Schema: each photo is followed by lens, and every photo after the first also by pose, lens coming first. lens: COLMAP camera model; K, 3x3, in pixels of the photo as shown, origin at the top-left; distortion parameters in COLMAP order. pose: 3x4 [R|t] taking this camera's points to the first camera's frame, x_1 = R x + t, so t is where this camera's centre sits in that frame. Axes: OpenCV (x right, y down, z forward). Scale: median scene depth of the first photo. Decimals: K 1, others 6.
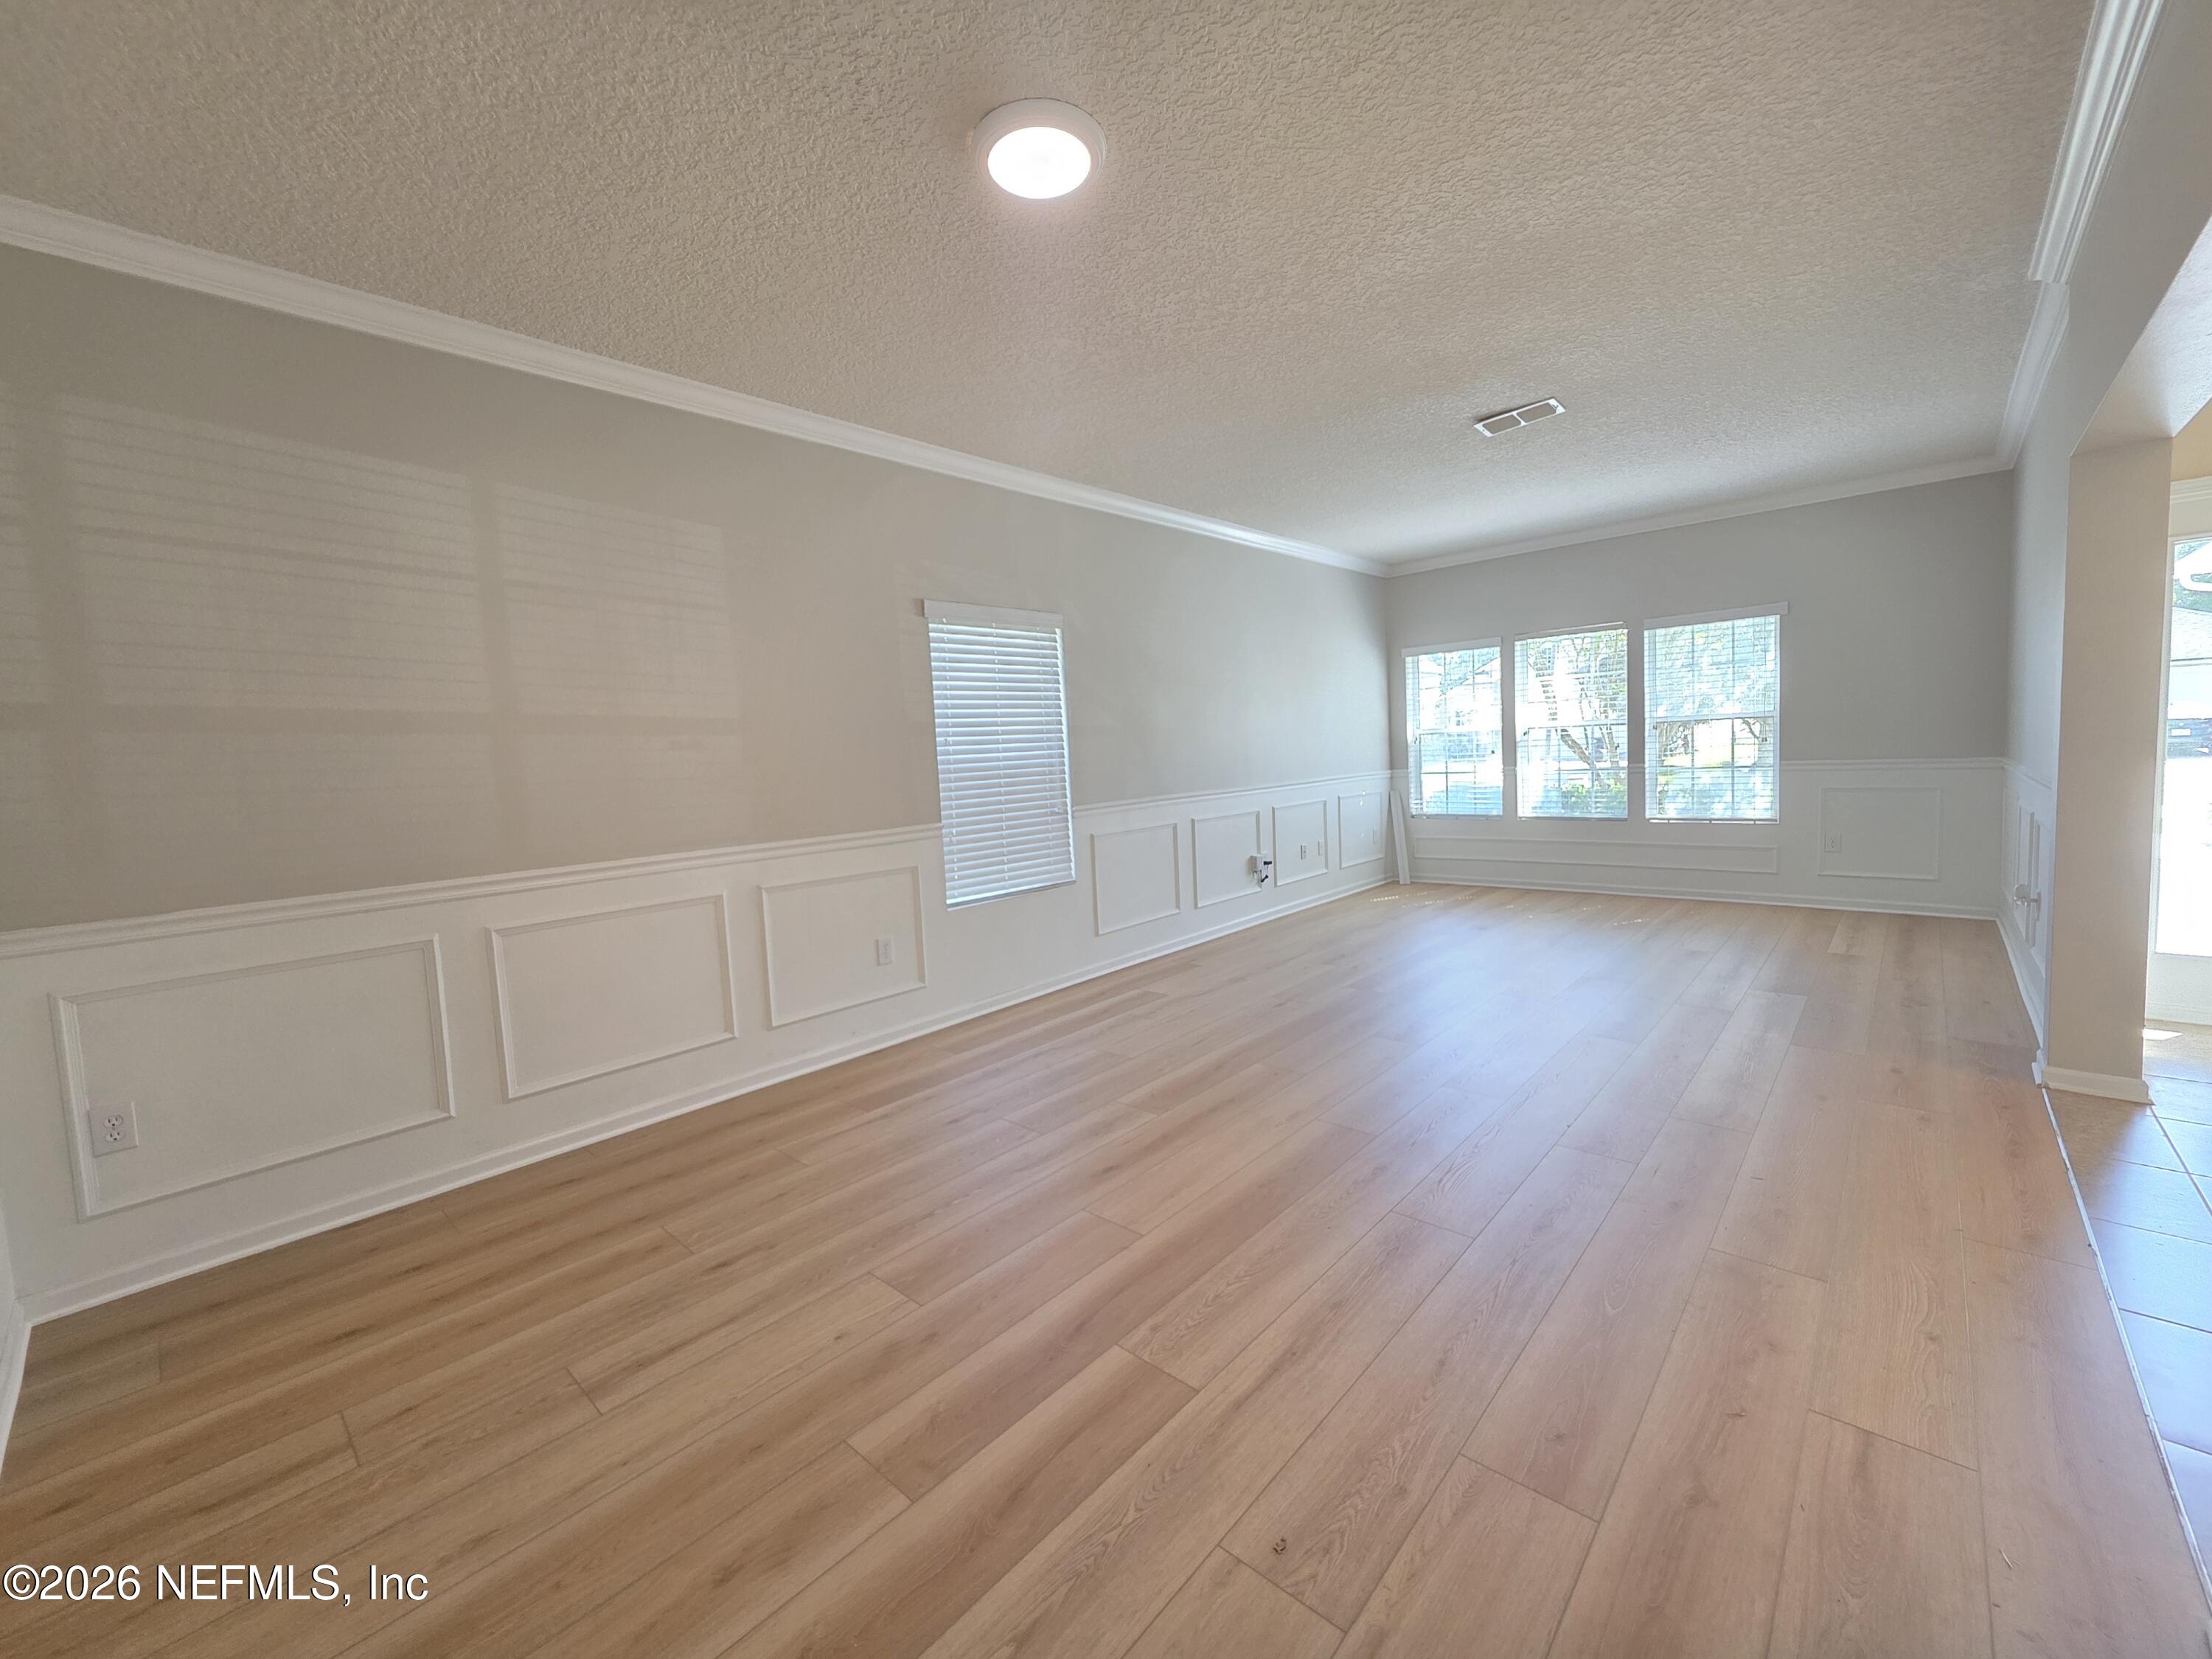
lens RADIAL K [[886.7, 0, 1104.8], [0, 886.7, 823.5], [0, 0, 1]] dist [0.003028, 0.000000]
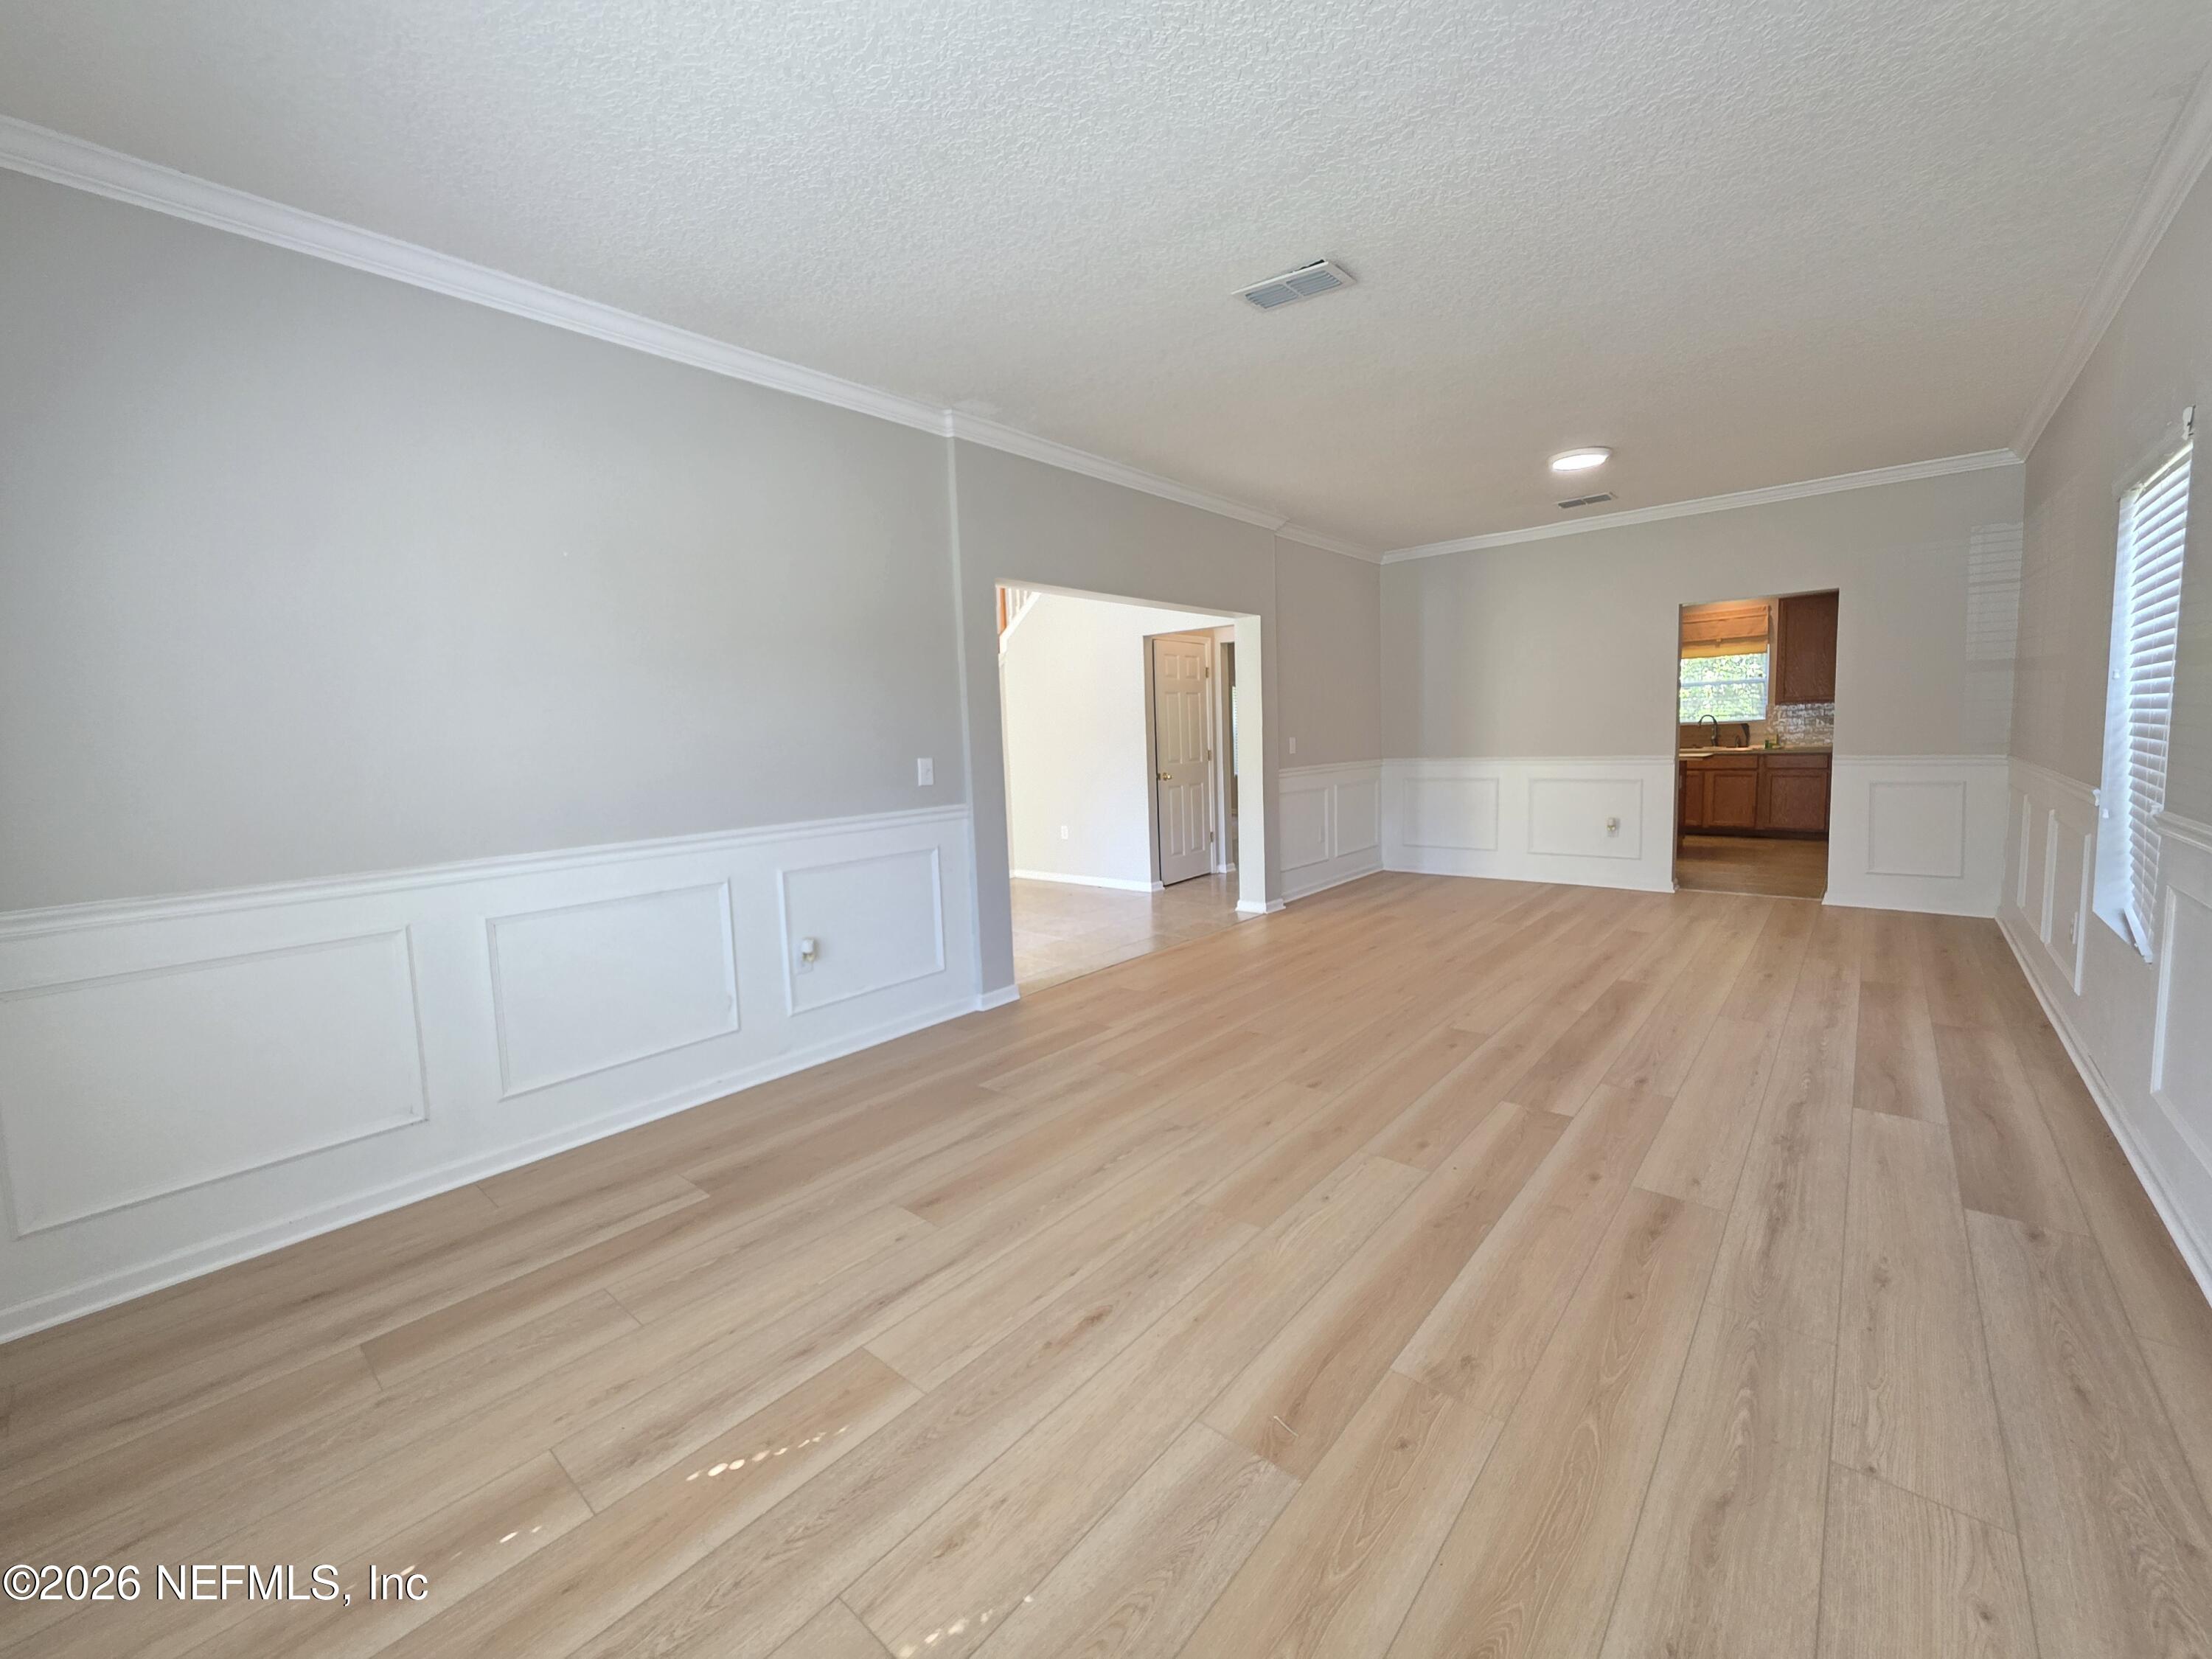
lens RADIAL K [[886.7, 0, 1103.9], [0, 886.7, 817.6], [0, 0, 1]] dist [0.003028, 0.000000]
pose [[-0.996076, 0.087011, -0.016191, 0.629753], [0.082753, 0.980500, 0.178247, -0.171757], [0.031385, 0.176208, -0.983853, 1.670395]]
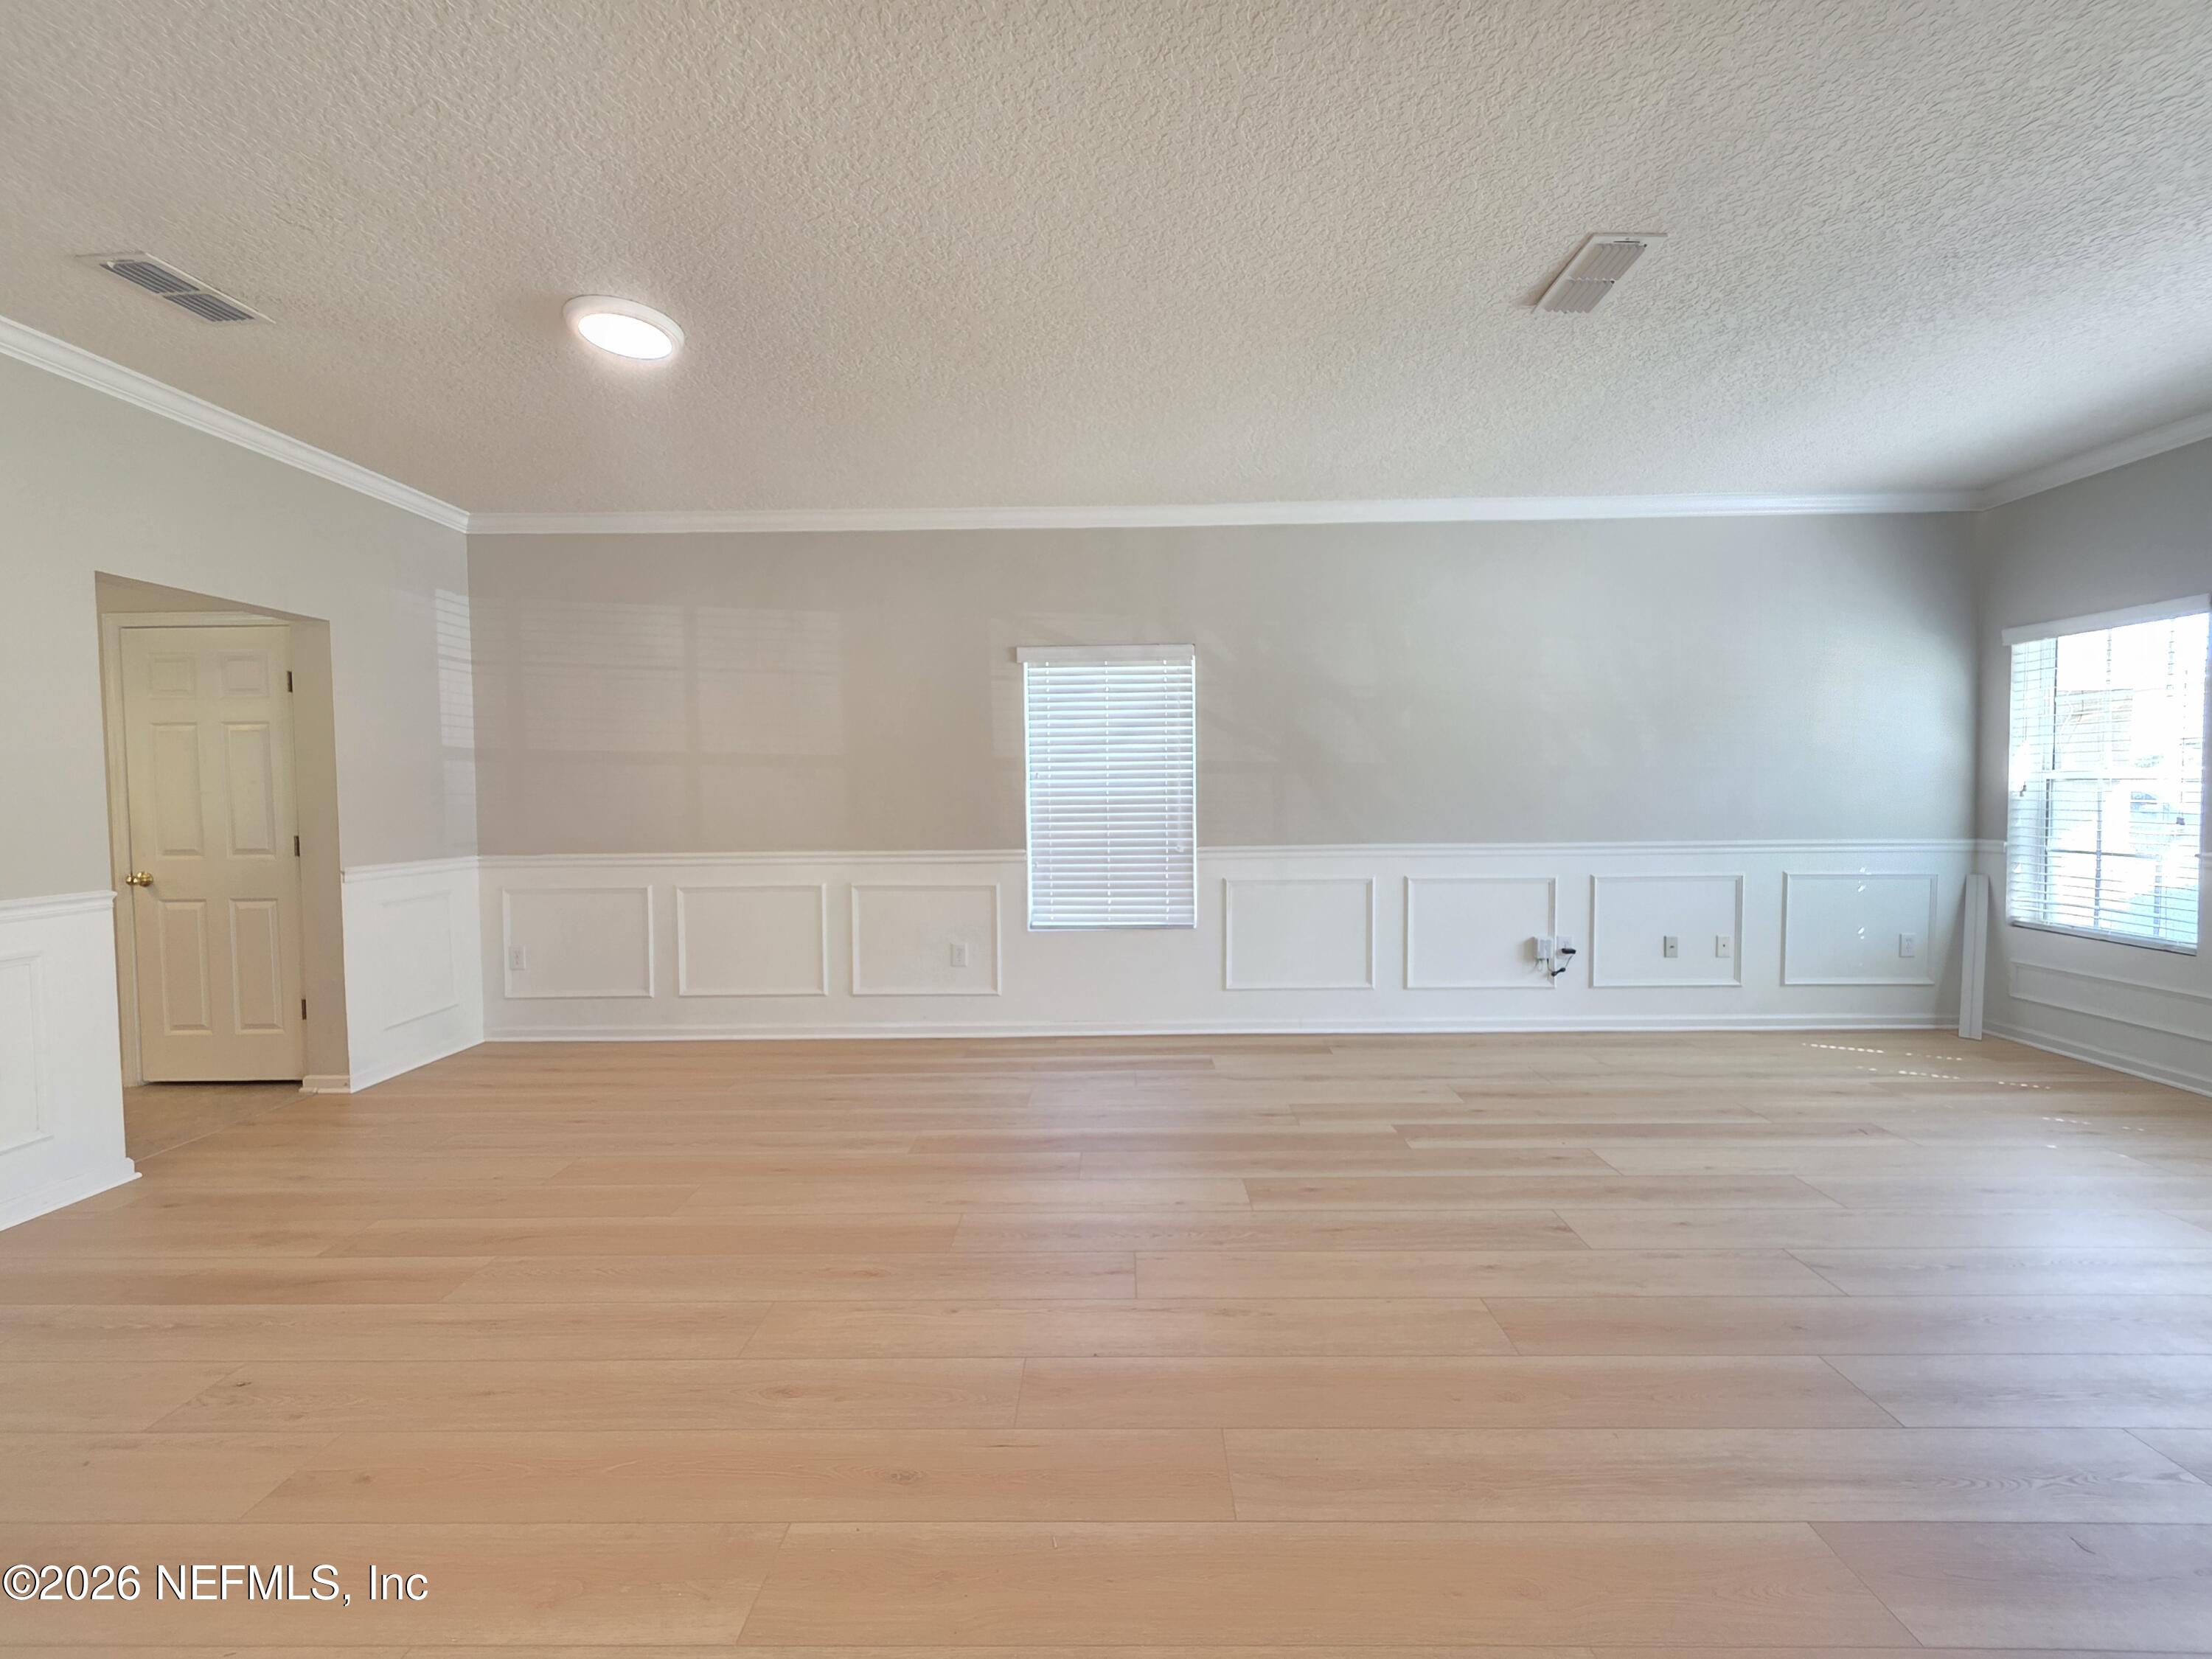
lens RADIAL K [[886.7, 0, 1111.7], [0, 886.7, 824.1], [0, 0, 1]] dist [0.003028, 0.000000]
pose [[0.666973, 0.074542, -0.741344, 0.684029], [-0.084636, 0.996123, 0.024015, -0.066166], [0.740259, 0.046727, 0.670696, 0.343220]]
